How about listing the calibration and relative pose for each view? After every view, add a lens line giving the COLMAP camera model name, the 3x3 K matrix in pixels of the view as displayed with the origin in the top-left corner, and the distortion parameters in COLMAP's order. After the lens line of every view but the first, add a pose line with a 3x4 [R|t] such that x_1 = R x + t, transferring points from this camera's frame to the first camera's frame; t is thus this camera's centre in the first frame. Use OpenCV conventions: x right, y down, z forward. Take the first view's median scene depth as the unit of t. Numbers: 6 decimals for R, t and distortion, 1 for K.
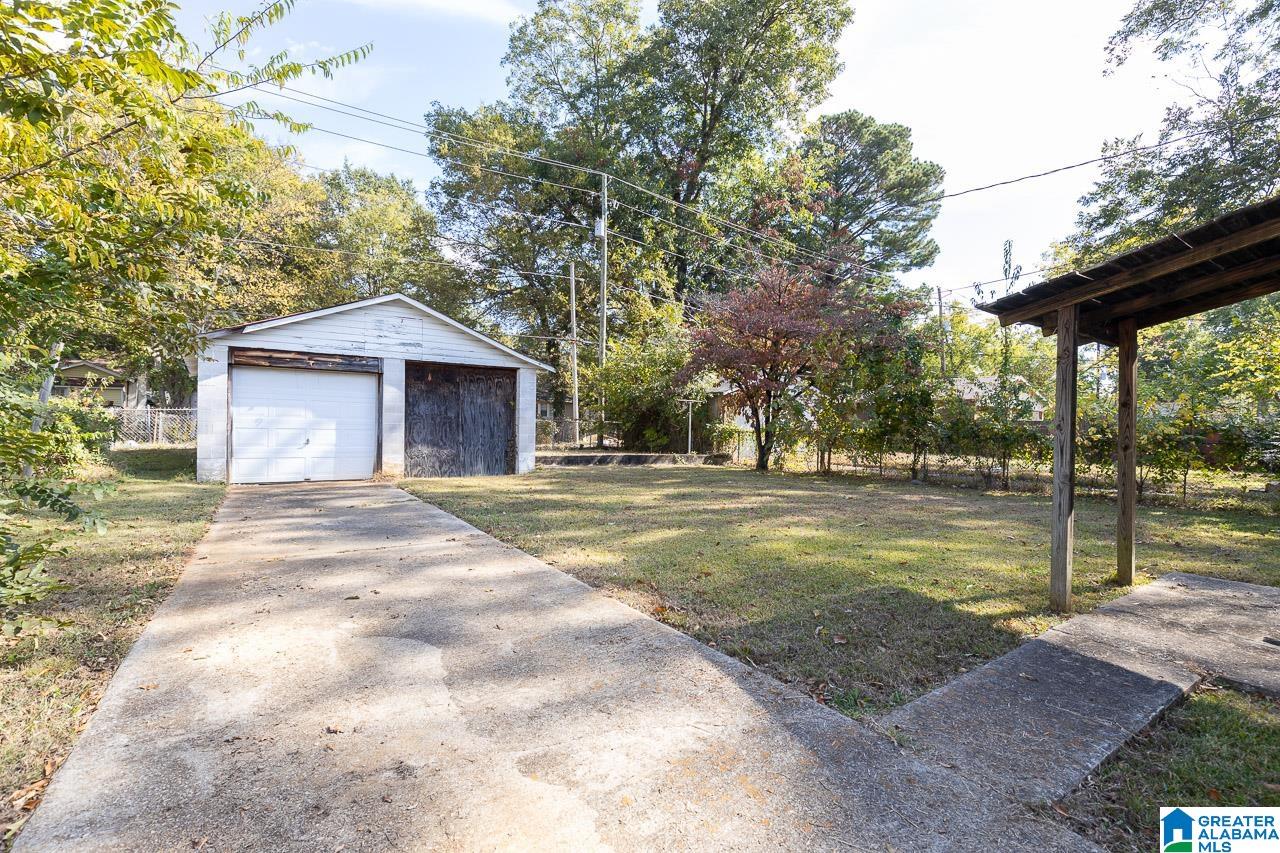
lens RADIAL K [[584.7, 0, 647.1], [0, 584.7, 429.6], [0, 0, 1]] dist [0.012809, -0.000462]
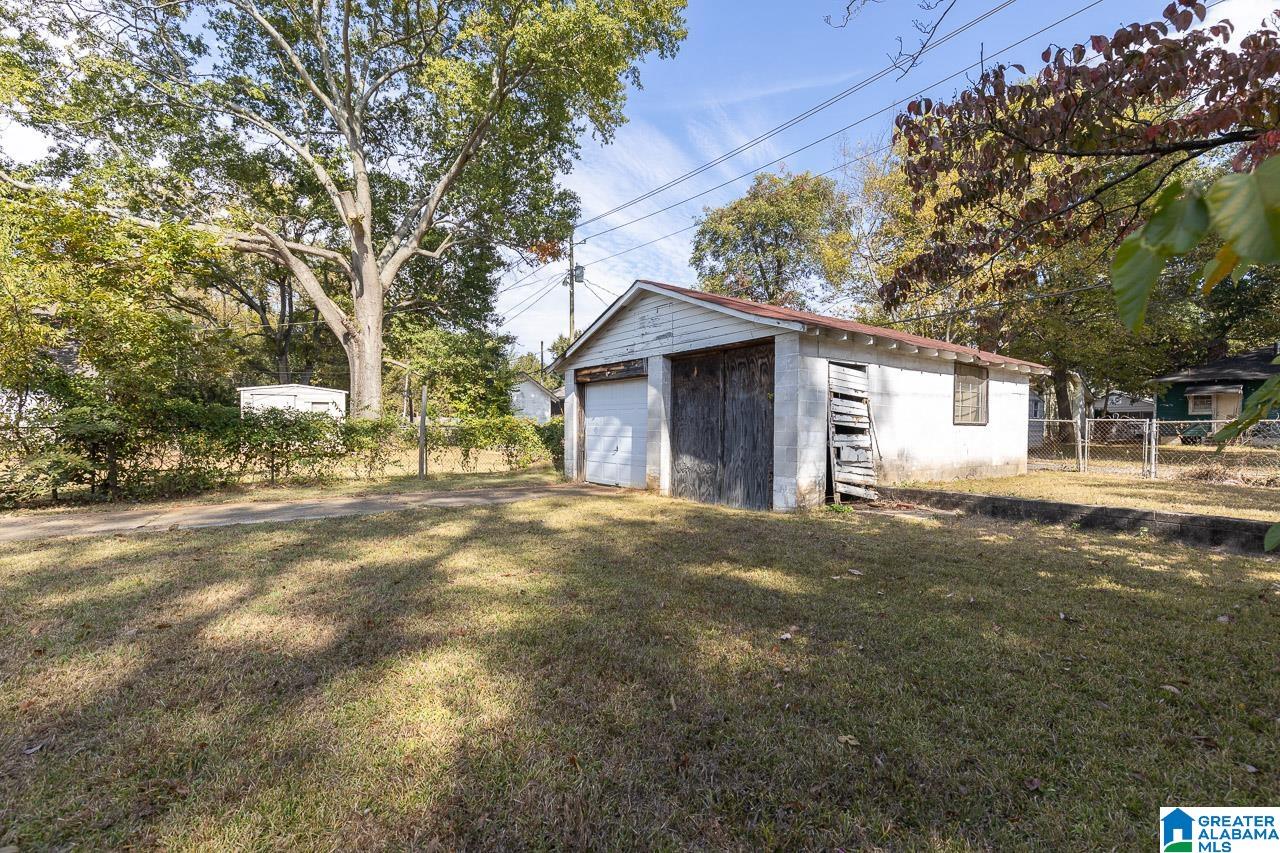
lens RADIAL K [[584.7, 0, 647.1], [0, 584.7, 429.6], [0, 0, 1]] dist [0.012809, -0.000462]
pose [[-0.023050, -0.010827, -0.999676, 0.441451], [-0.008056, 0.999911, -0.010643, -0.001628], [0.999702, 0.007808, -0.023135, 1.005989]]
